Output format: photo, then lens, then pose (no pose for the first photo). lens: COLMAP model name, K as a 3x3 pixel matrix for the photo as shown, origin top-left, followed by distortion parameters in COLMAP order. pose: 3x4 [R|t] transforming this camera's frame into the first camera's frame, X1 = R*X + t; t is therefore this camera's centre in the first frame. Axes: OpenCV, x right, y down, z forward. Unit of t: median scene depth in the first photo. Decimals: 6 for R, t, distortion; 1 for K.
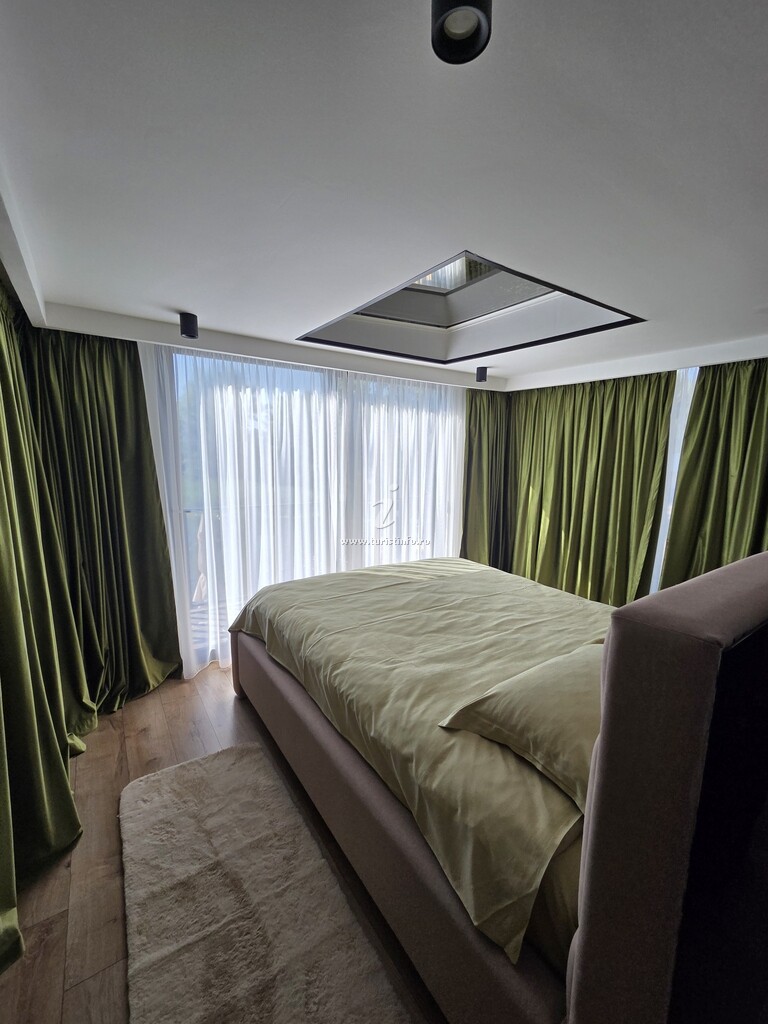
lens RADIAL K [[421.0, 0, 385.7], [0, 421.0, 518.4], [0, 0, 1]] dist [0.004463, -0.000084]
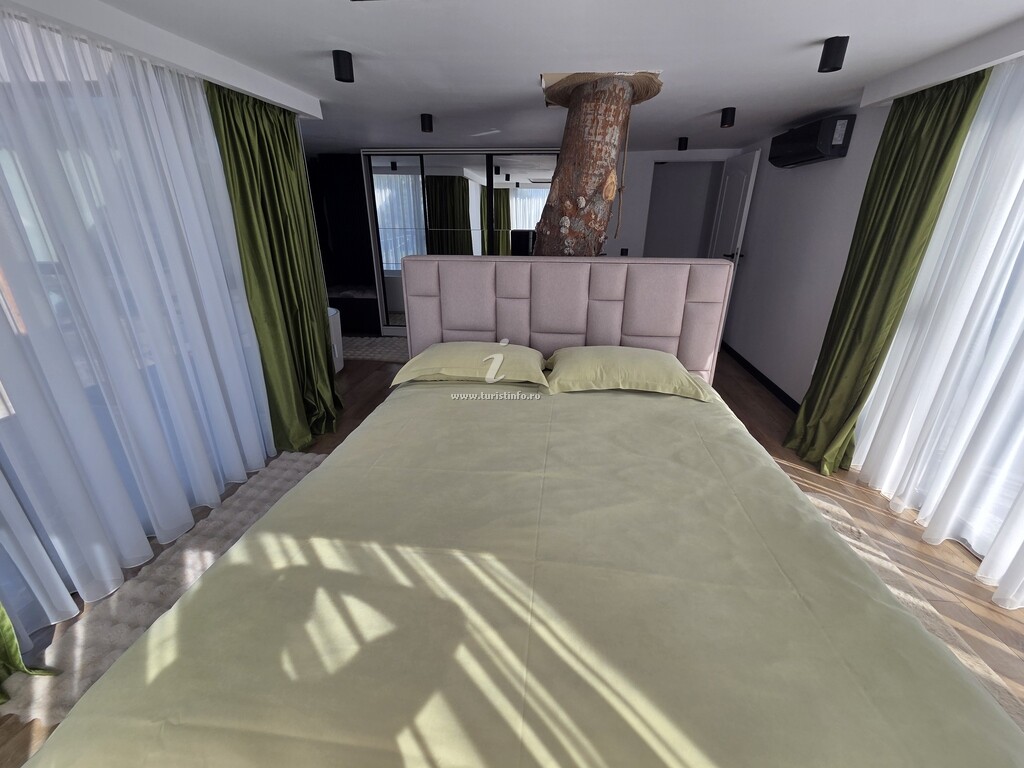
lens RADIAL K [[421.6, 0, 515.7], [0, 421.6, 383.2], [0, 0, 1]] dist [-0.000495, 0.000208]
pose [[-0.756252, -0.261962, 0.599549, -0.117489], [0.080878, 0.871892, 0.482974, -0.190667], [-0.649263, 0.413740, -0.638183, 1.229057]]
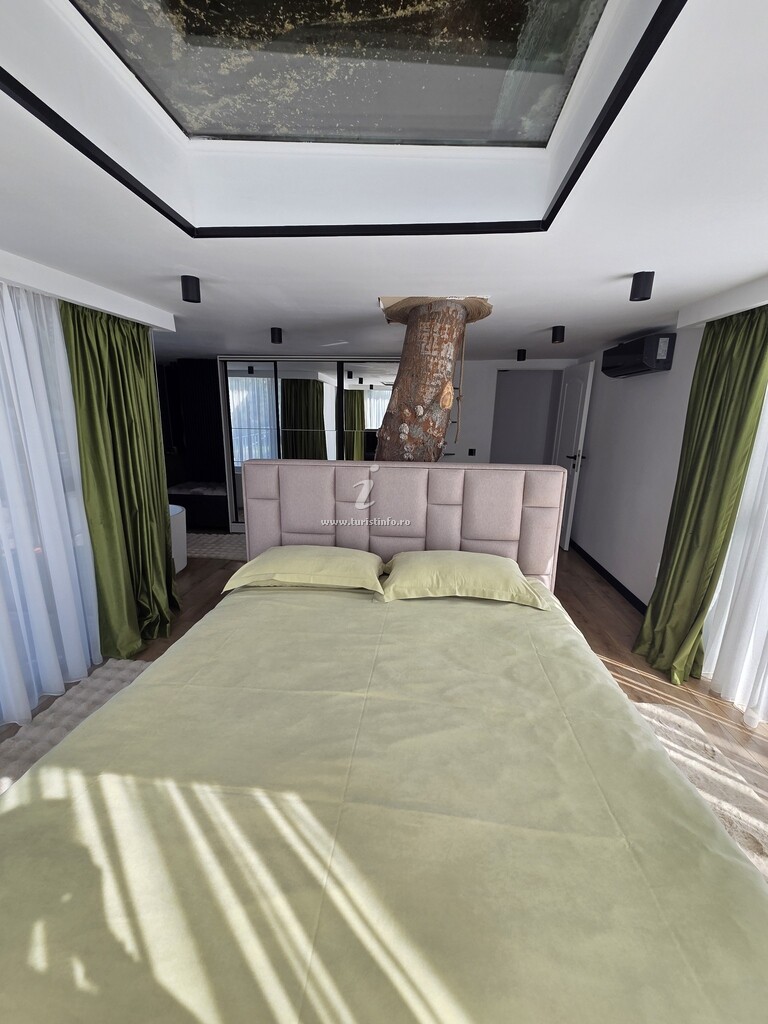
lens RADIAL K [[424.5, 0, 381.8], [0, 424.5, 518.7], [0, 0, 1]] dist [-0.001053, 0.000580]
pose [[-0.765943, -0.183184, 0.616258, -0.143027], [0.070655, 0.928758, 0.363891, -0.208247], [-0.639014, 0.322262, -0.698433, 1.186994]]
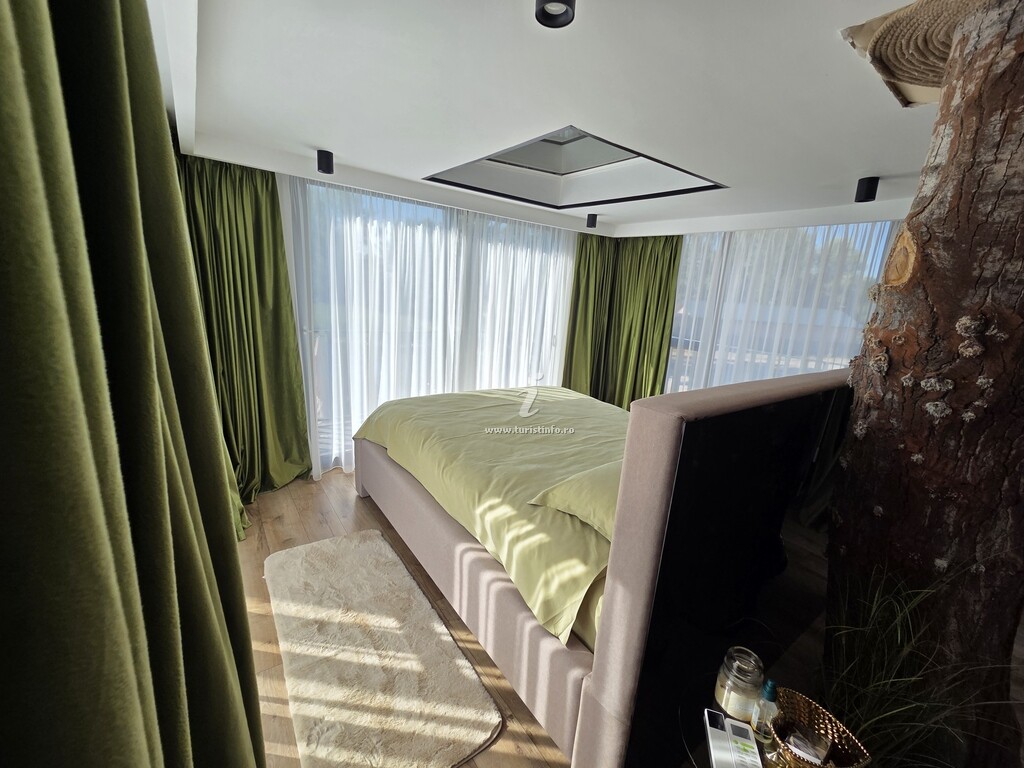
lens RADIAL K [[417.5, 0, 517.8], [0, 417.5, 381.0], [0, 0, 1]] dist [0.002673, 0.000488]
pose [[0.997762, 0.048187, 0.046348, 0.010493], [-0.051069, 0.996696, 0.063157, 0.017567], [-0.043152, -0.065383, 0.996927, -0.129543]]
